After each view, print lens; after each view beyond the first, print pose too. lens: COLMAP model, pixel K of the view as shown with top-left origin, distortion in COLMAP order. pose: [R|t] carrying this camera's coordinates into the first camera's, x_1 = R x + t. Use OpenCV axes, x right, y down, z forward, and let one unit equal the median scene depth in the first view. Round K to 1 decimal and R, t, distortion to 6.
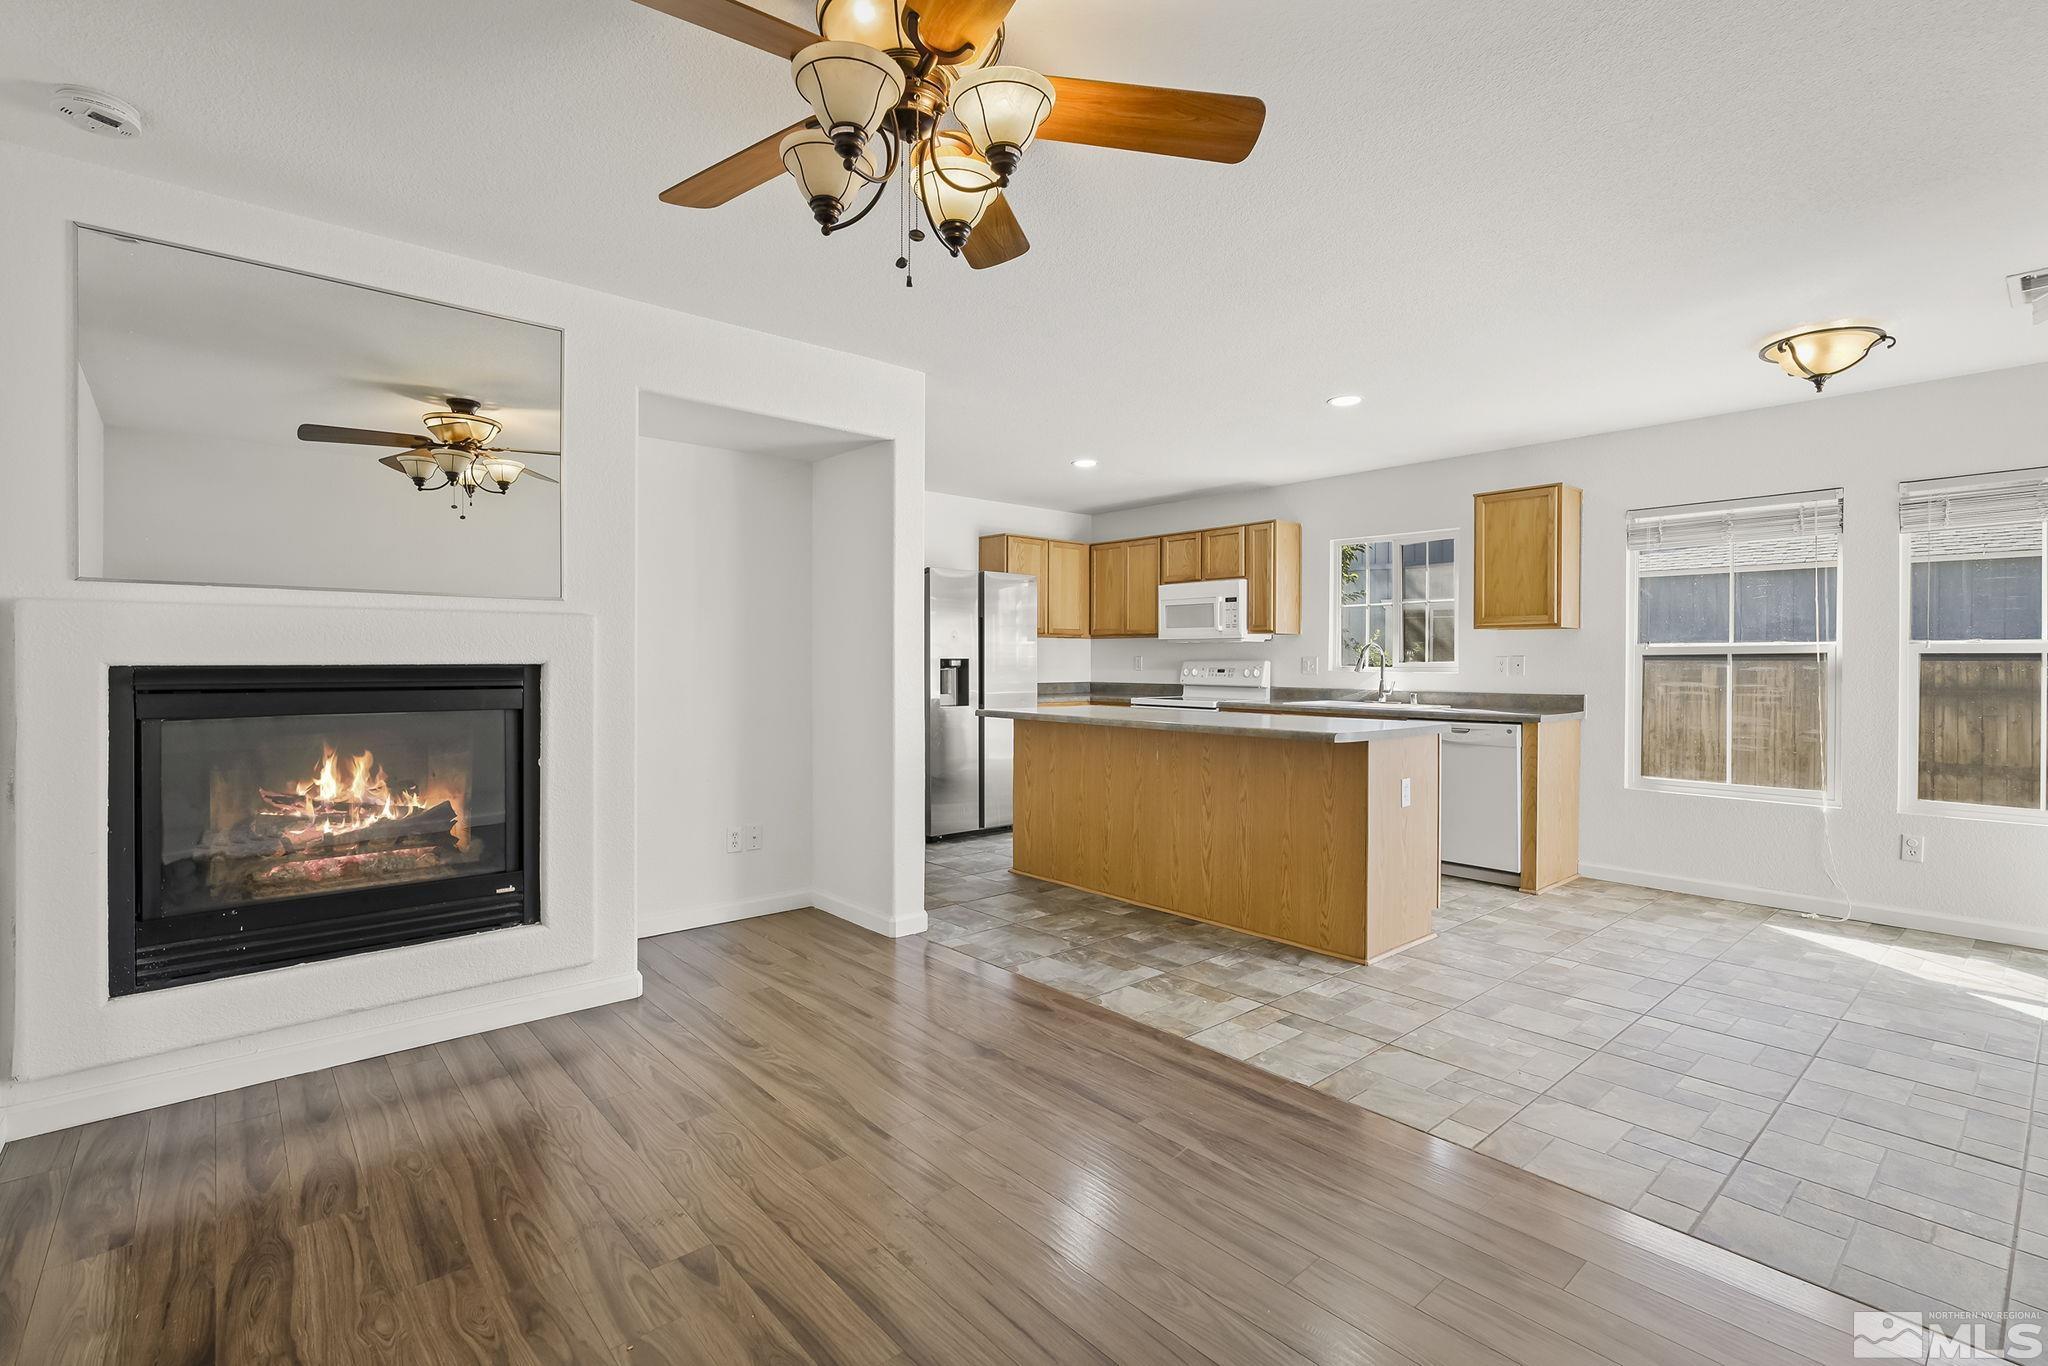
lens RADIAL K [[930.7, 0, 975.4], [0, 930.7, 658.4], [0, 0, 1]] dist [-0.007837, -0.001214]
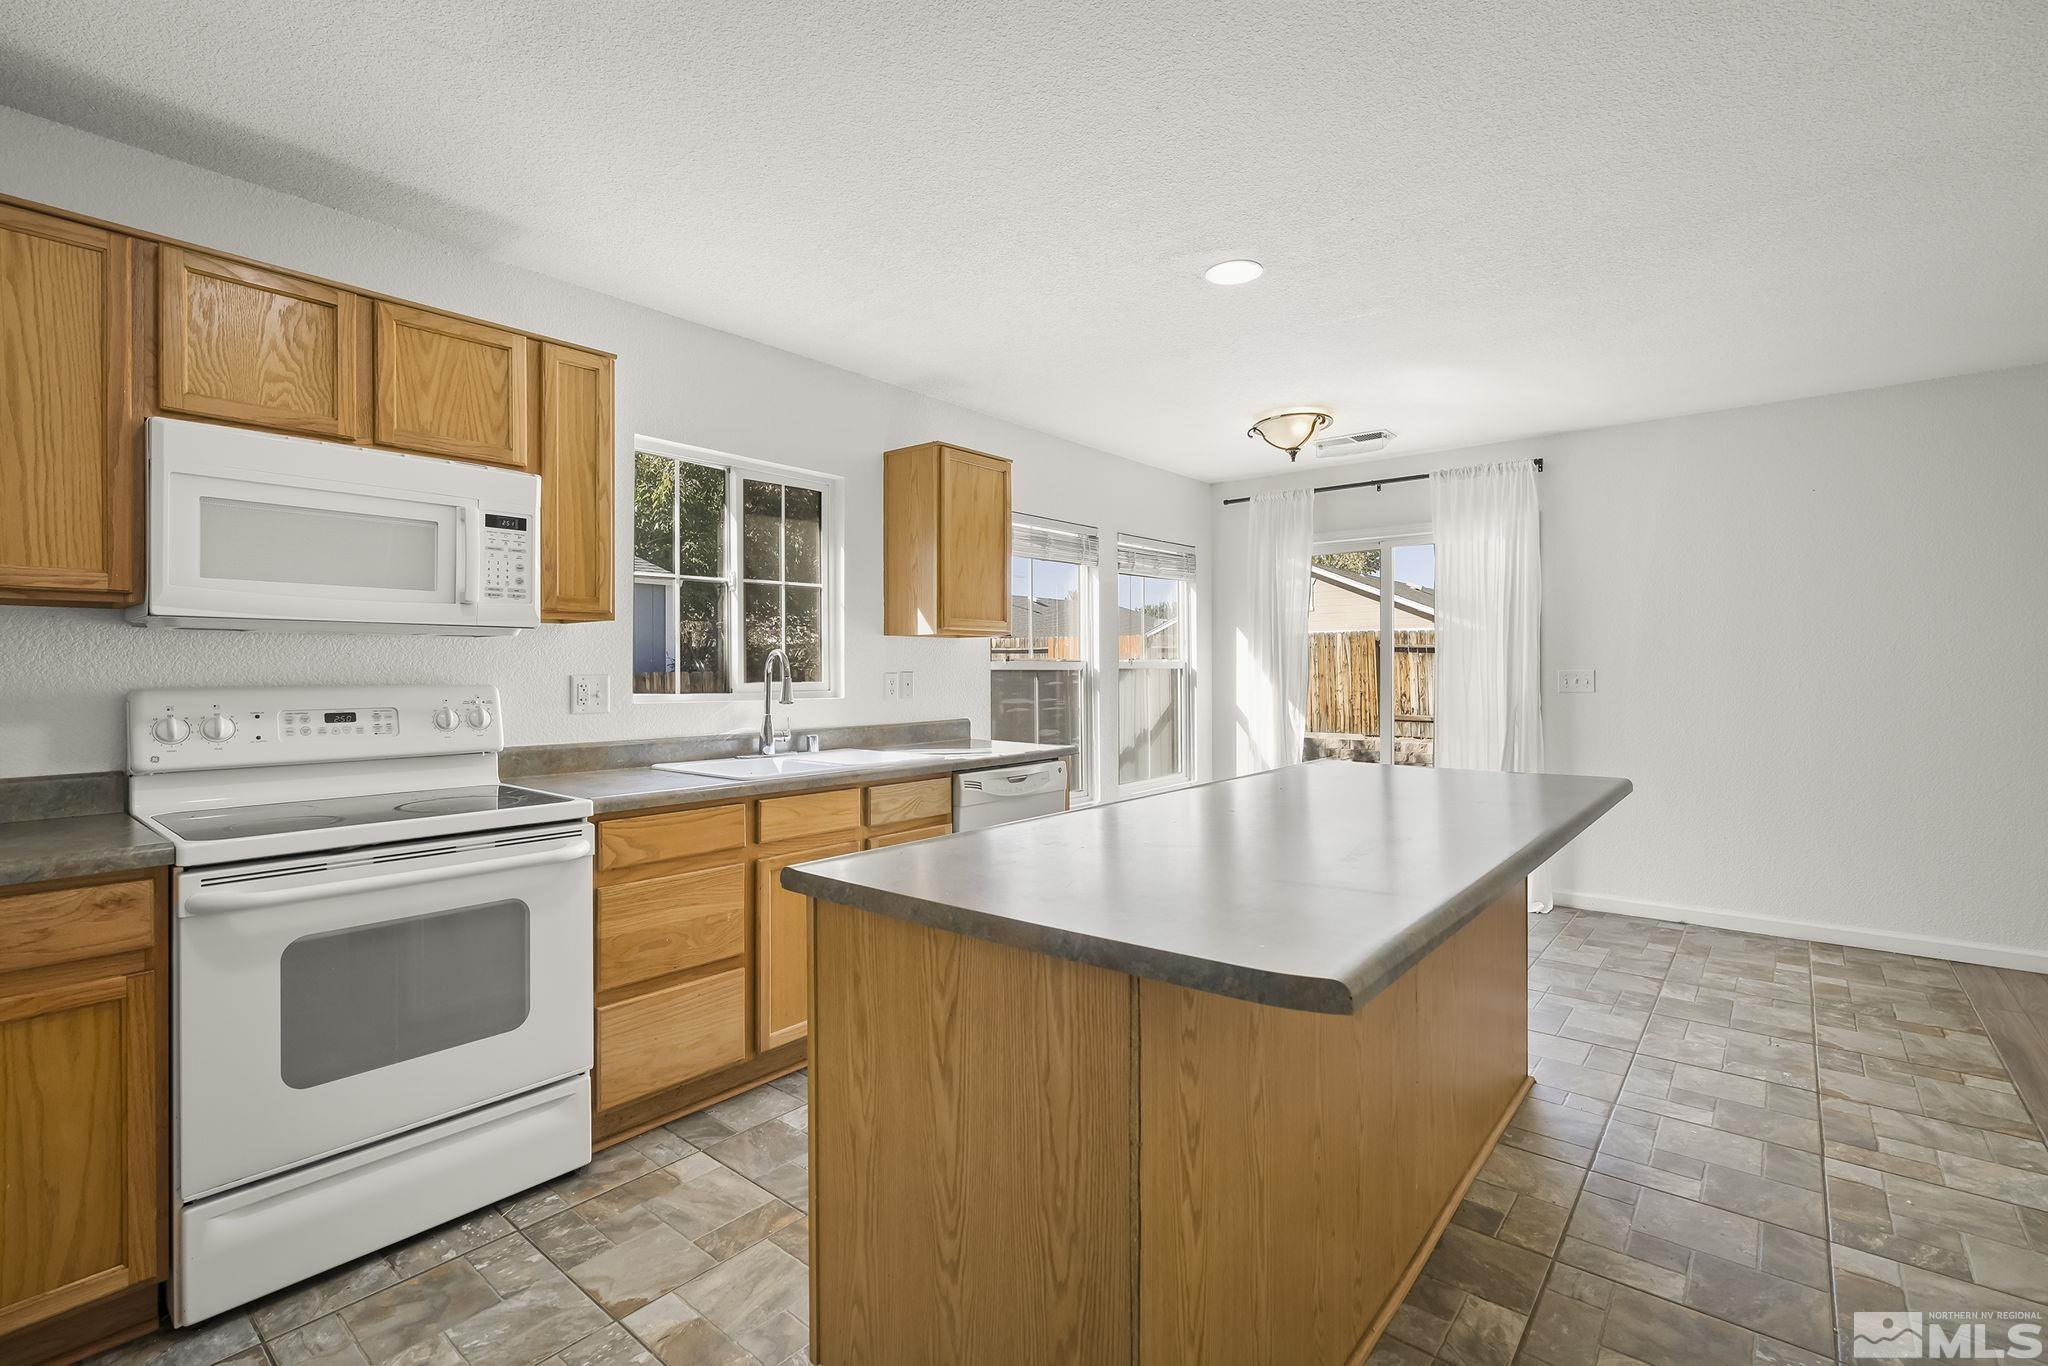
lens RADIAL K [[930.7, 0, 1028.2], [0, 930.7, 670.5], [0, 0, 1]] dist [-0.007837, -0.001214]
pose [[-0.195762, 0.001765, 0.980650, -0.282067], [0.008124, 0.999967, -0.000178, -0.004174], [-0.980618, 0.007931, -0.195770, 1.868777]]
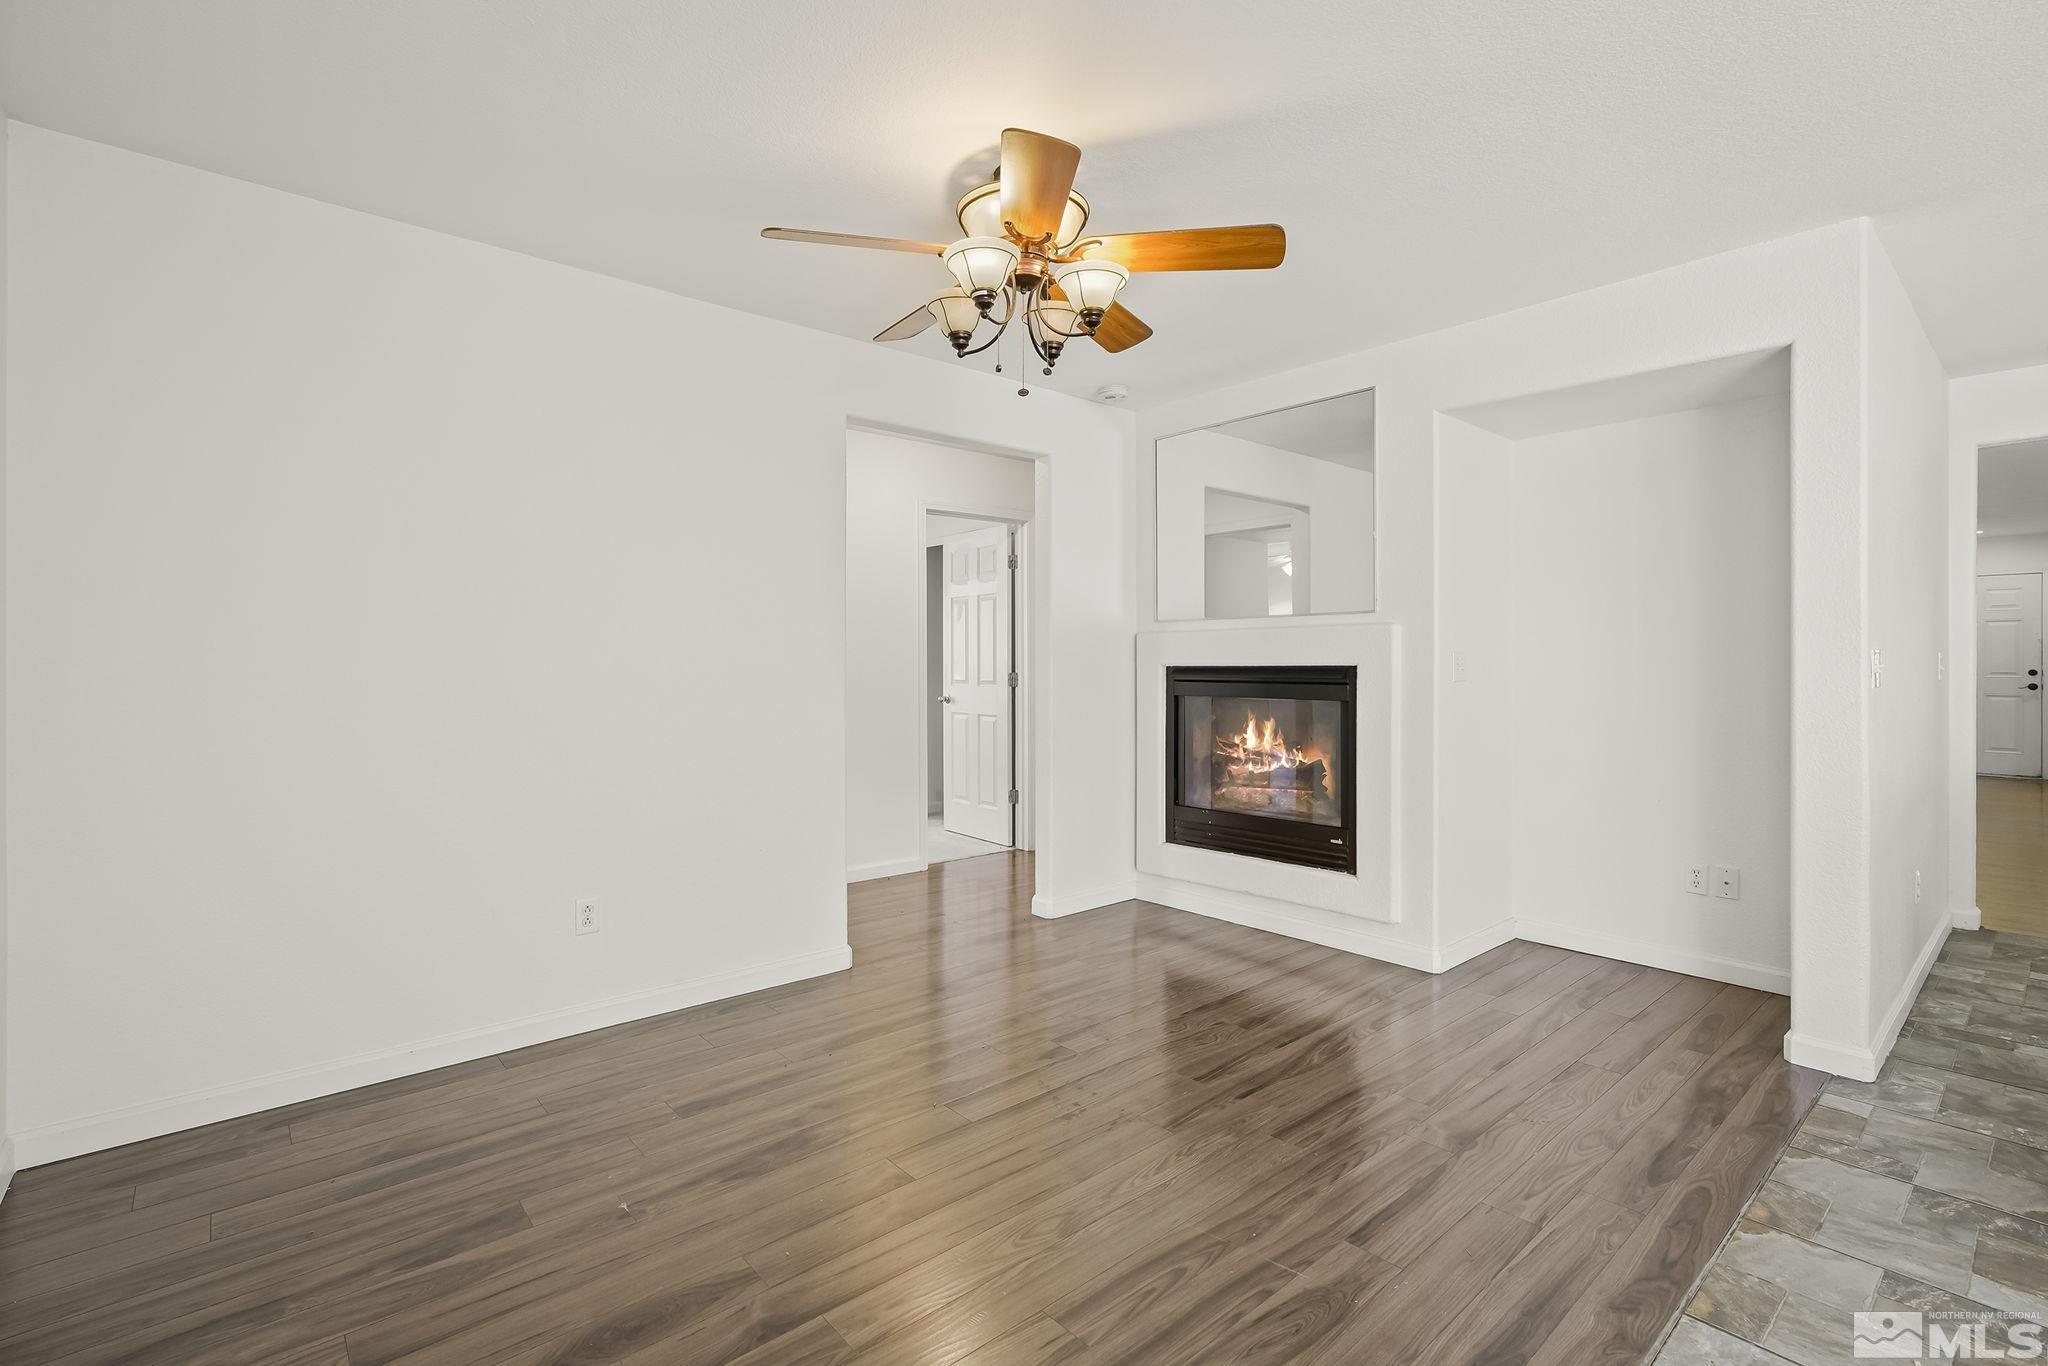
lens RADIAL K [[930.7, 0, 1028.2], [0, 930.7, 670.0], [0, 0, 1]] dist [-0.007837, -0.001214]
pose [[0.027610, 0.008008, -0.999587, 0.751730], [0.000232, 0.999968, 0.008018, 0.013753], [0.999619, -0.000453, 0.027607, 0.572604]]
